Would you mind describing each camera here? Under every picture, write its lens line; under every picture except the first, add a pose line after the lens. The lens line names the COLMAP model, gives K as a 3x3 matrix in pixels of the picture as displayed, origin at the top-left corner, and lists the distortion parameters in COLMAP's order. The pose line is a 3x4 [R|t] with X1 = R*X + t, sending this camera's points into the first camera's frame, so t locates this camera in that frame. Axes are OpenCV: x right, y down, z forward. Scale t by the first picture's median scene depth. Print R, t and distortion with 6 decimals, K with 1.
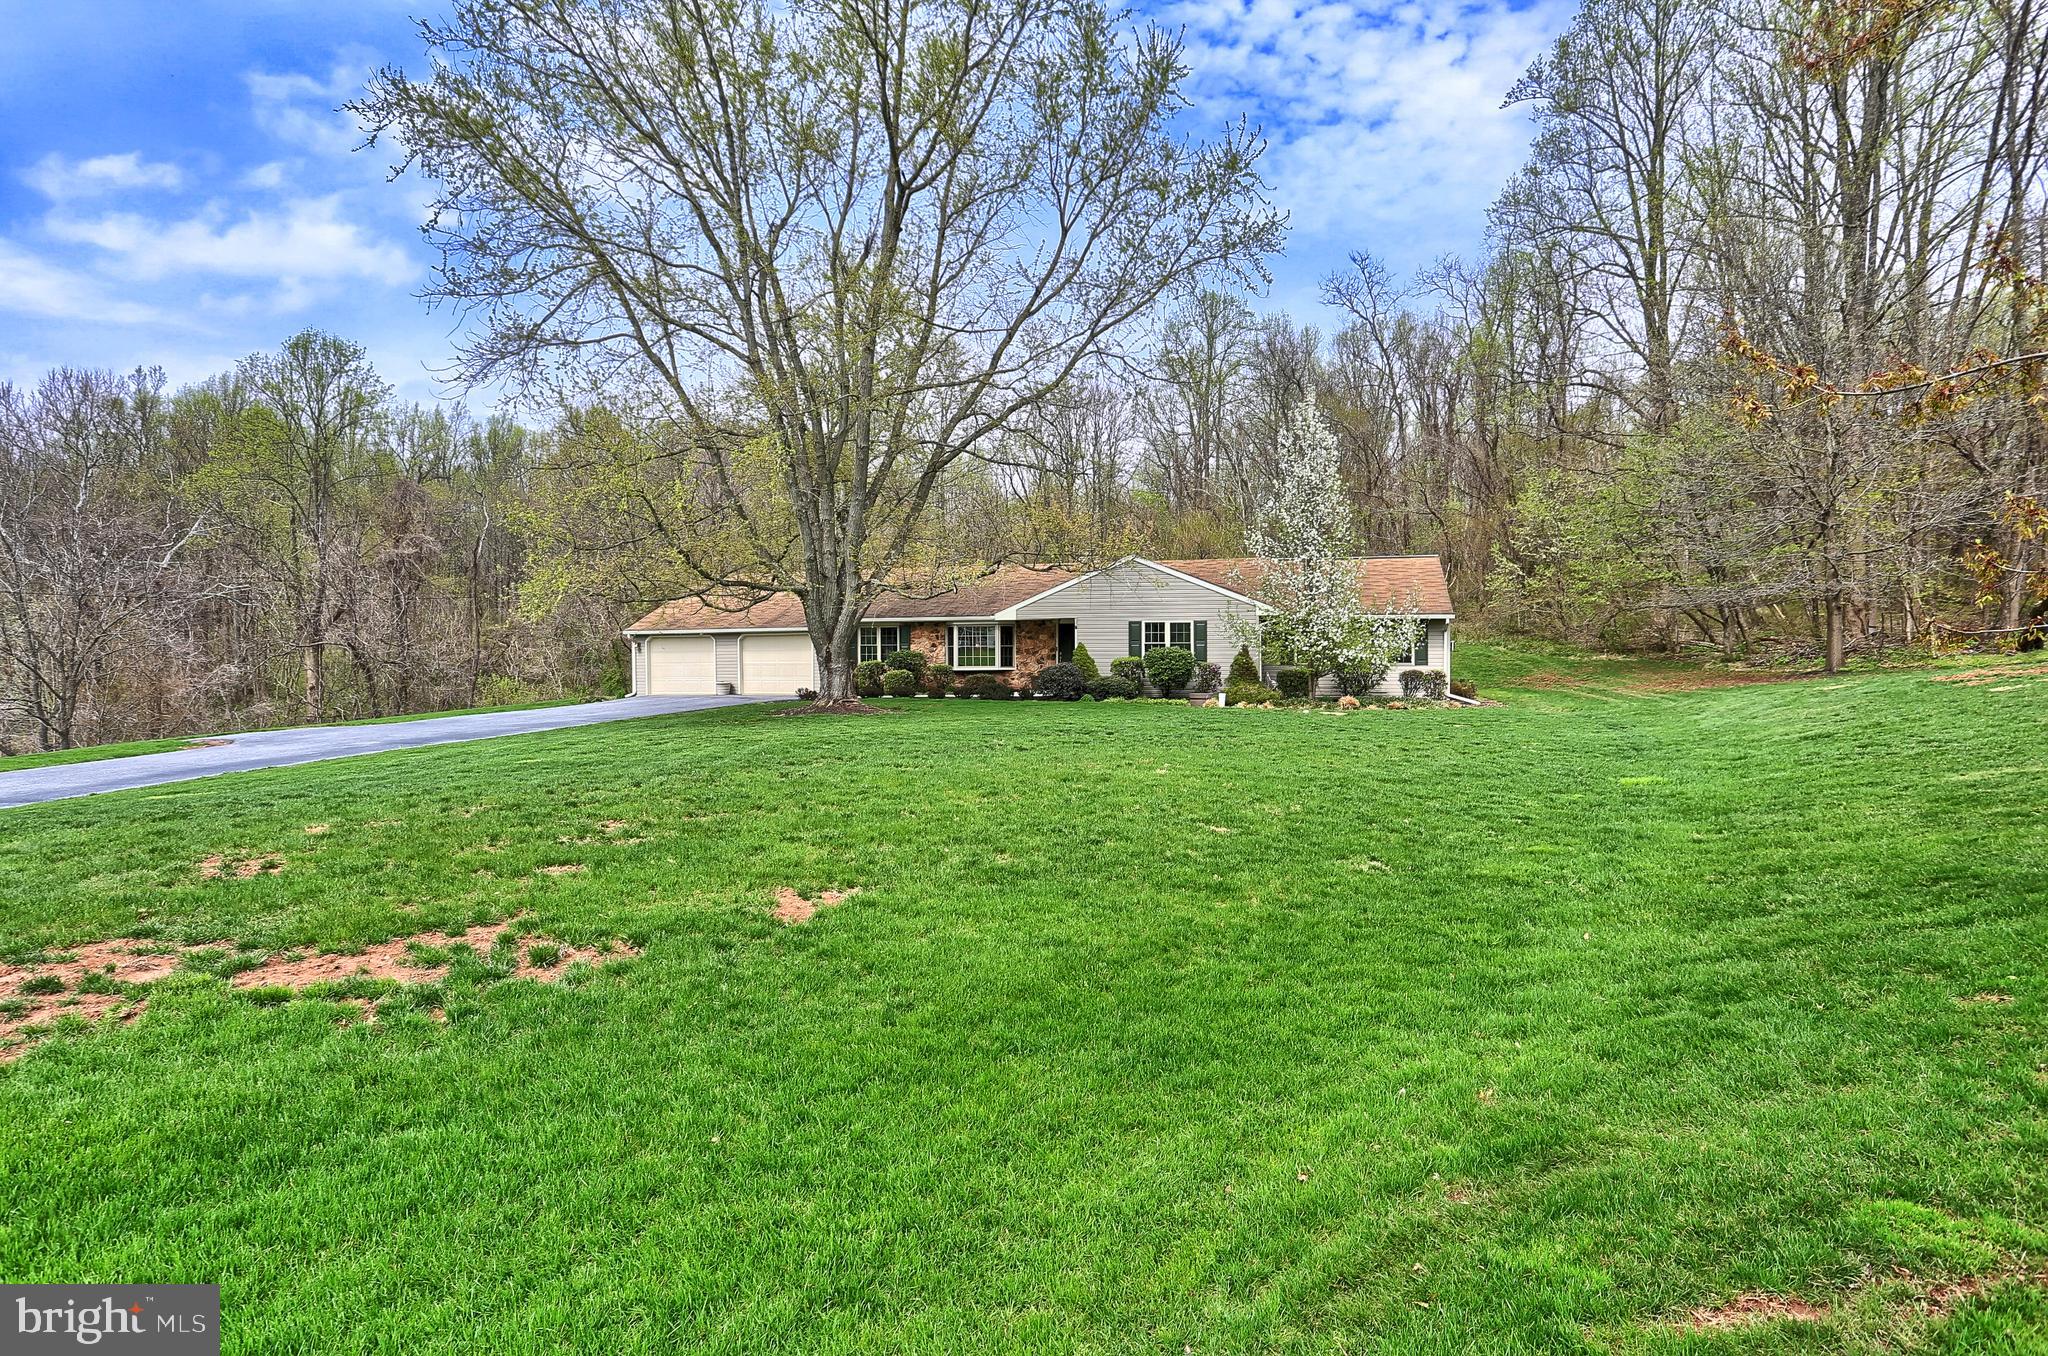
lens RADIAL K [[1097.3, 0, 1024.0], [0, 1097.3, 678.0], [0, 0, 1]] dist [-0.043410, 0.000024]
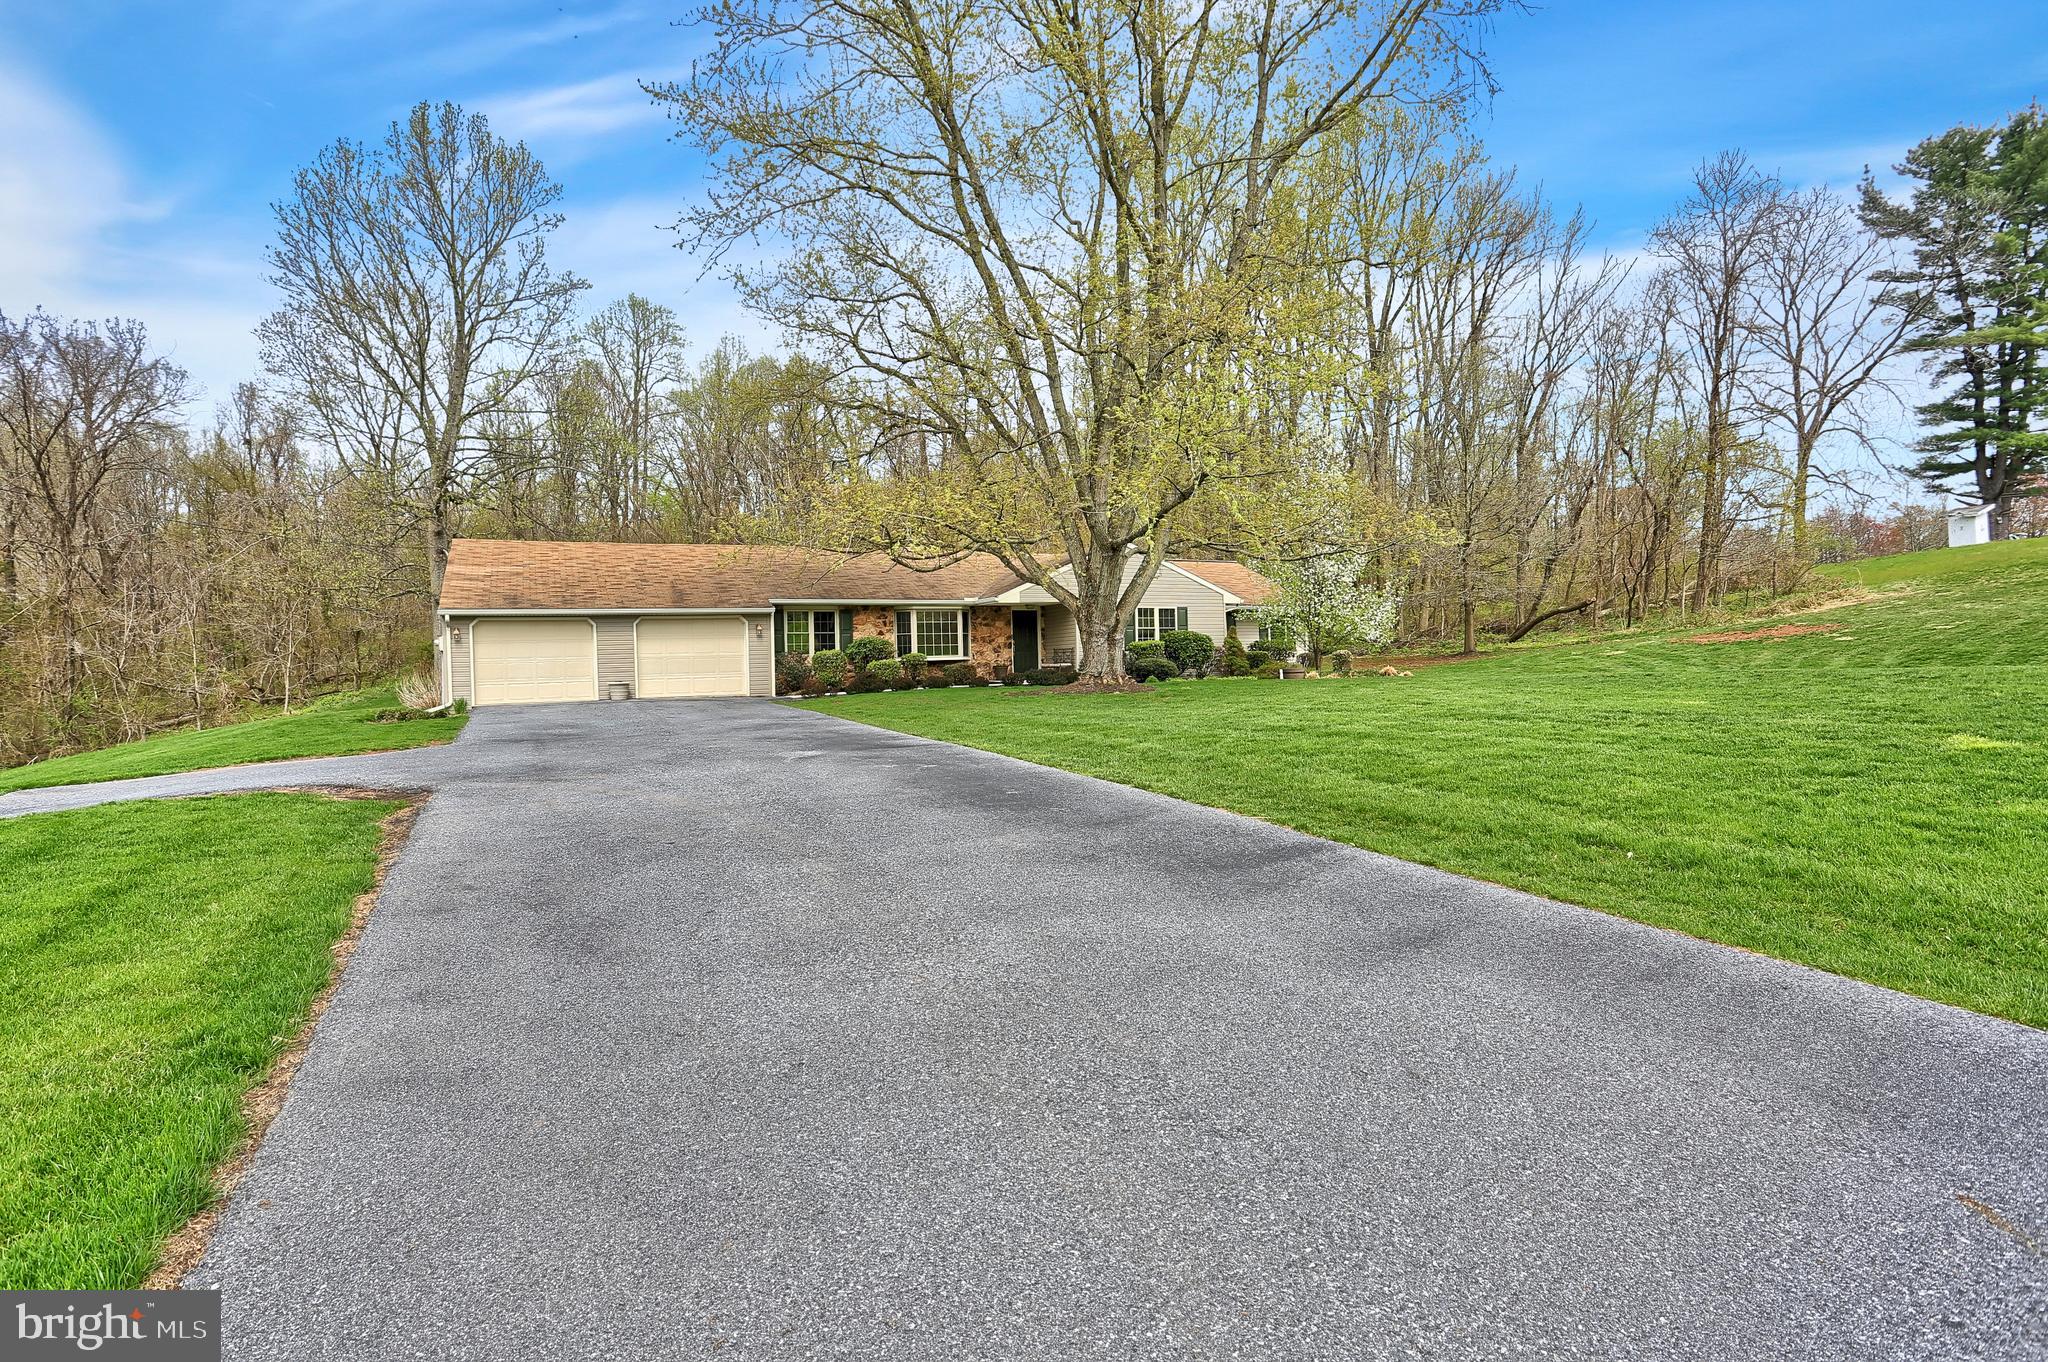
lens RADIAL K [[1030.7, 0, 1017.3], [0, 1030.7, 674.4], [0, 0, 1]] dist [-0.055446, 0.027386]
pose [[0.740840, -0.017170, 0.671463, -0.556768], [0.038079, 0.999139, -0.016464, 0.020280], [-0.670602, 0.037765, 0.740856, 0.340999]]
